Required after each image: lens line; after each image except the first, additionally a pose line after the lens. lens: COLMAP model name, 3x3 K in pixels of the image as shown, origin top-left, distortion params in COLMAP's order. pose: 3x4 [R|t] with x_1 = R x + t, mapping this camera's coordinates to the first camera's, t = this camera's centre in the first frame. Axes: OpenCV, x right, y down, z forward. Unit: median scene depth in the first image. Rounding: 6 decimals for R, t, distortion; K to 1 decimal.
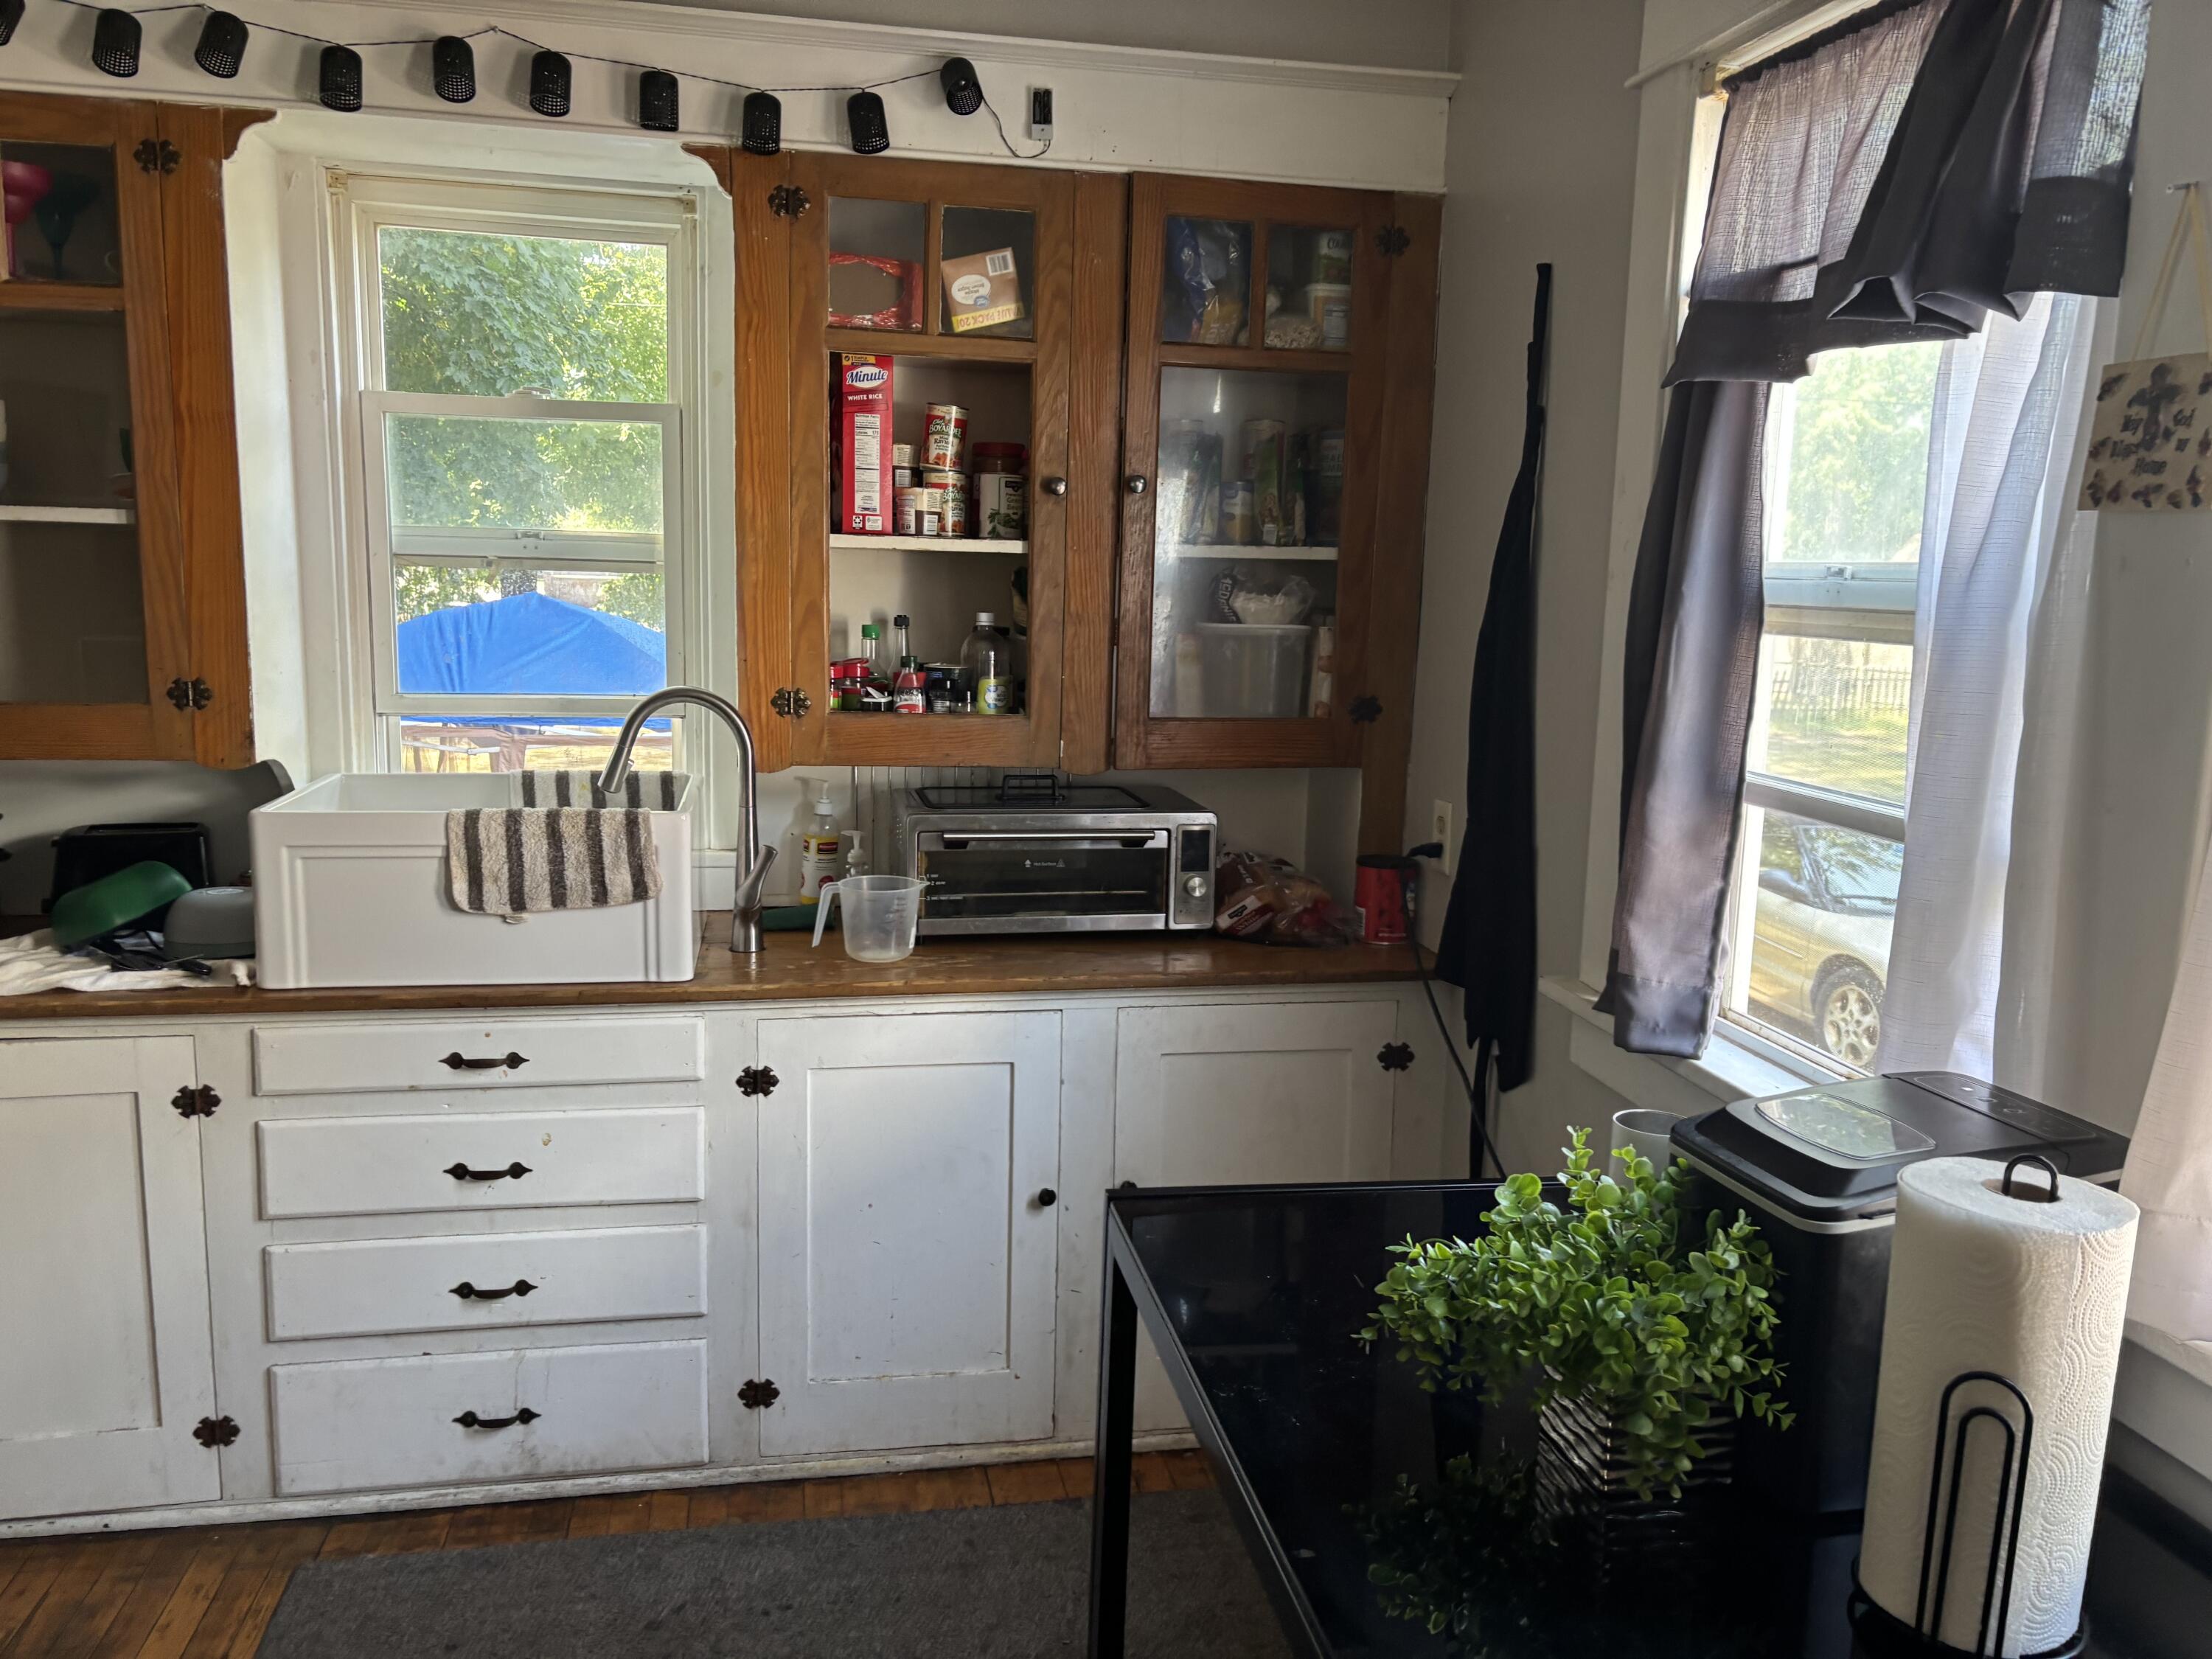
lens RADIAL K [[1697.1, 0, 1104.7], [0, 1697.1, 849.5], [0, 0, 1]] dist [0.031059, -0.033152]
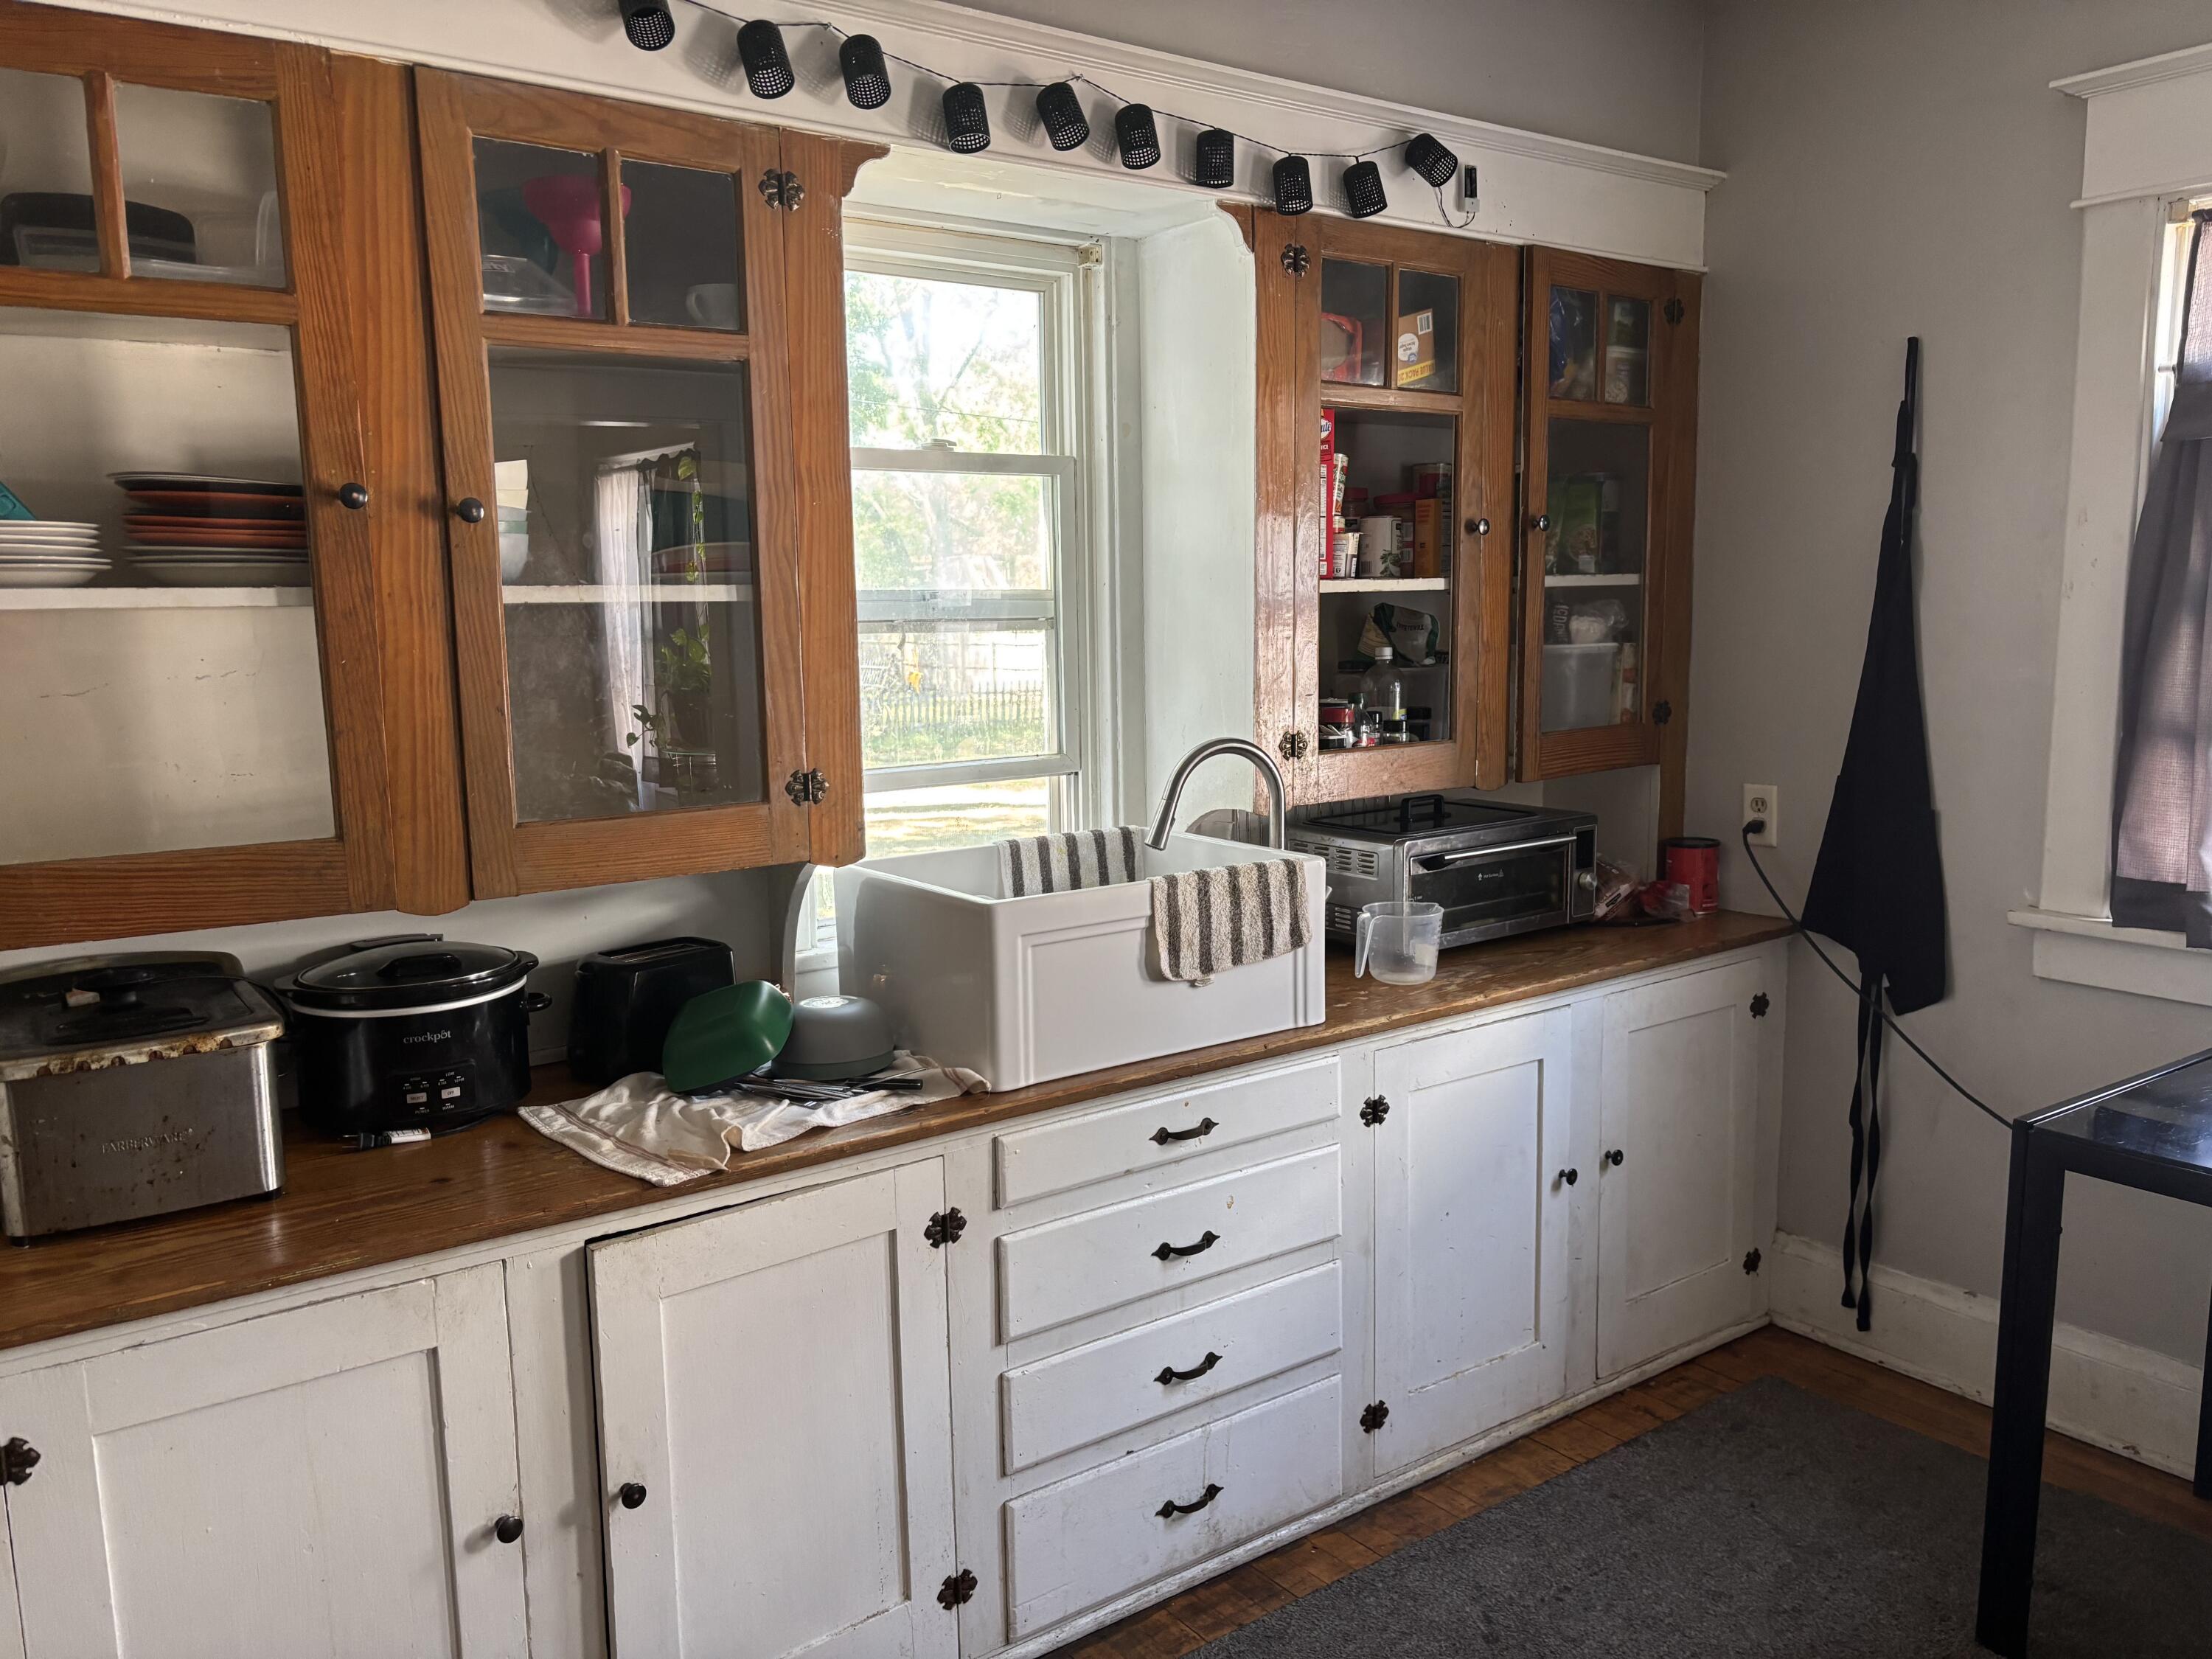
lens RADIAL K [[1697.1, 0, 1103.0], [0, 1697.1, 841.0], [0, 0, 1]] dist [0.031059, -0.033152]
pose [[0.902960, -0.101961, 0.417453, -0.758180], [0.109127, 0.994005, 0.006736, -0.050378], [-0.415638, 0.039473, 0.908673, 0.124521]]
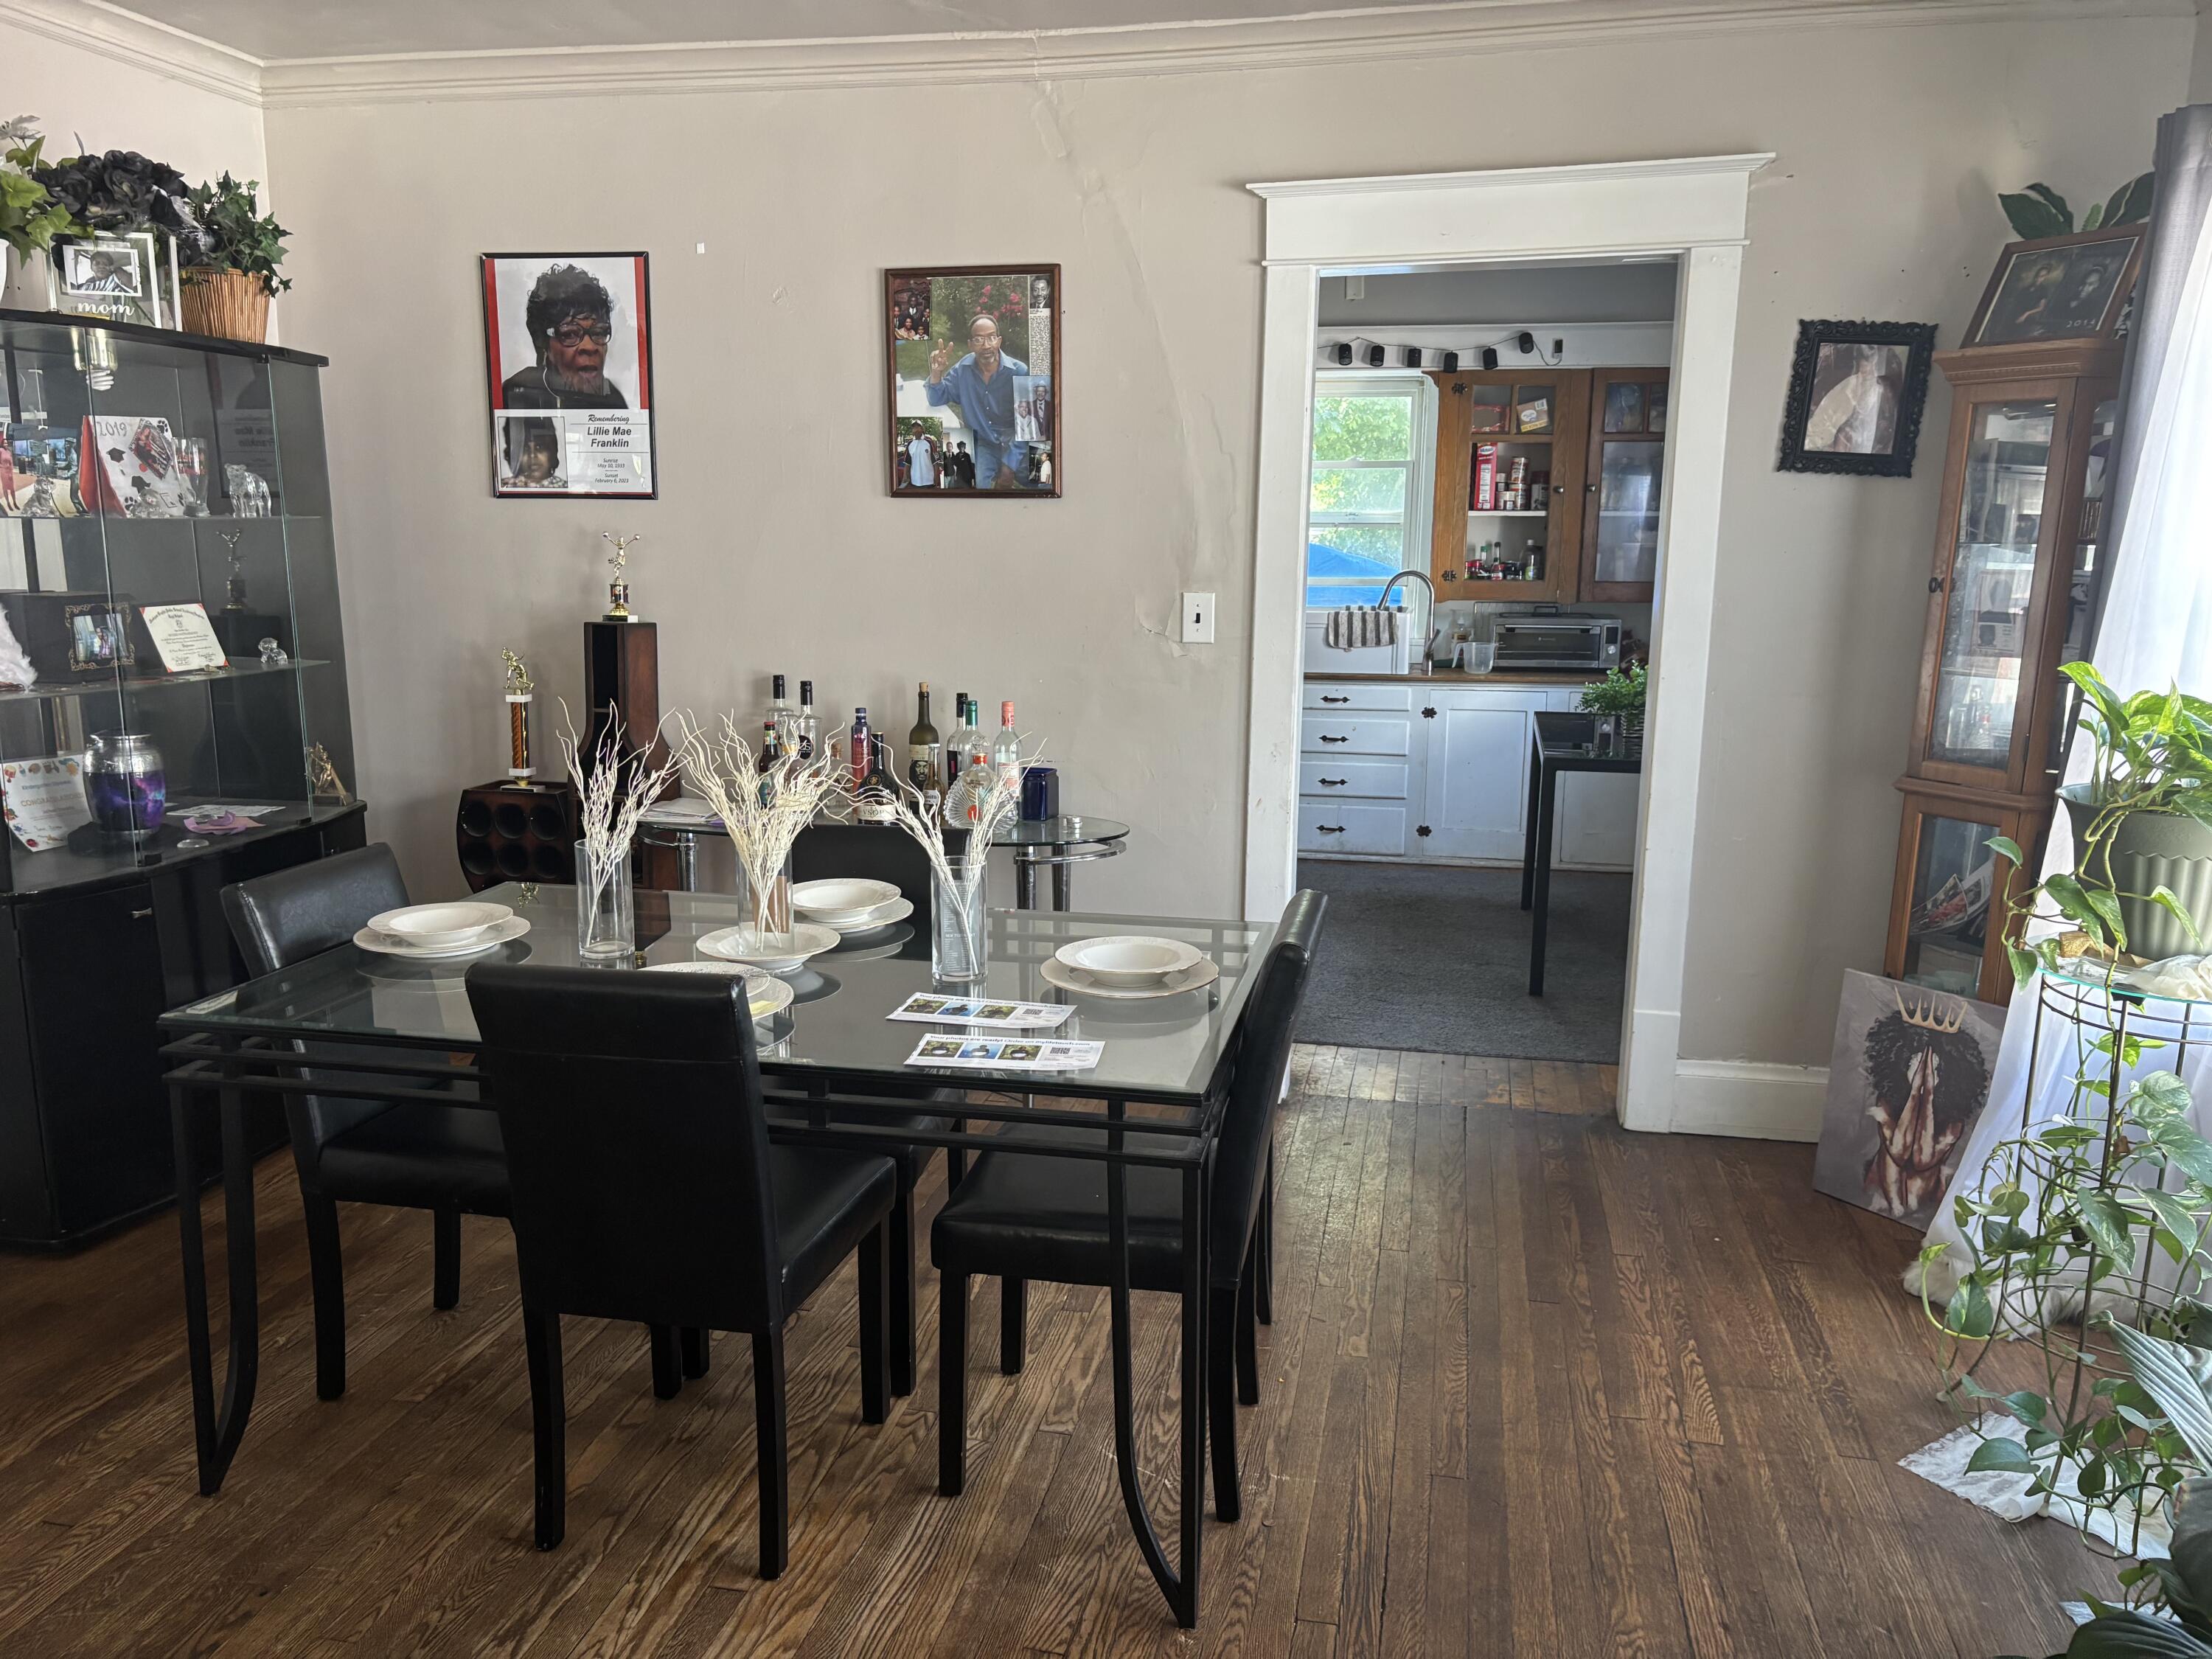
lens RADIAL K [[1697.1, 0, 1070.0], [0, 1697.1, 848.3], [0, 0, 1]] dist [0.031059, -0.033152]
pose [[0.913441, 0.059625, -0.402580, 0.382516], [-0.044971, 0.997940, 0.045762, 0.252919], [0.404479, -0.023697, 0.914240, -1.742455]]
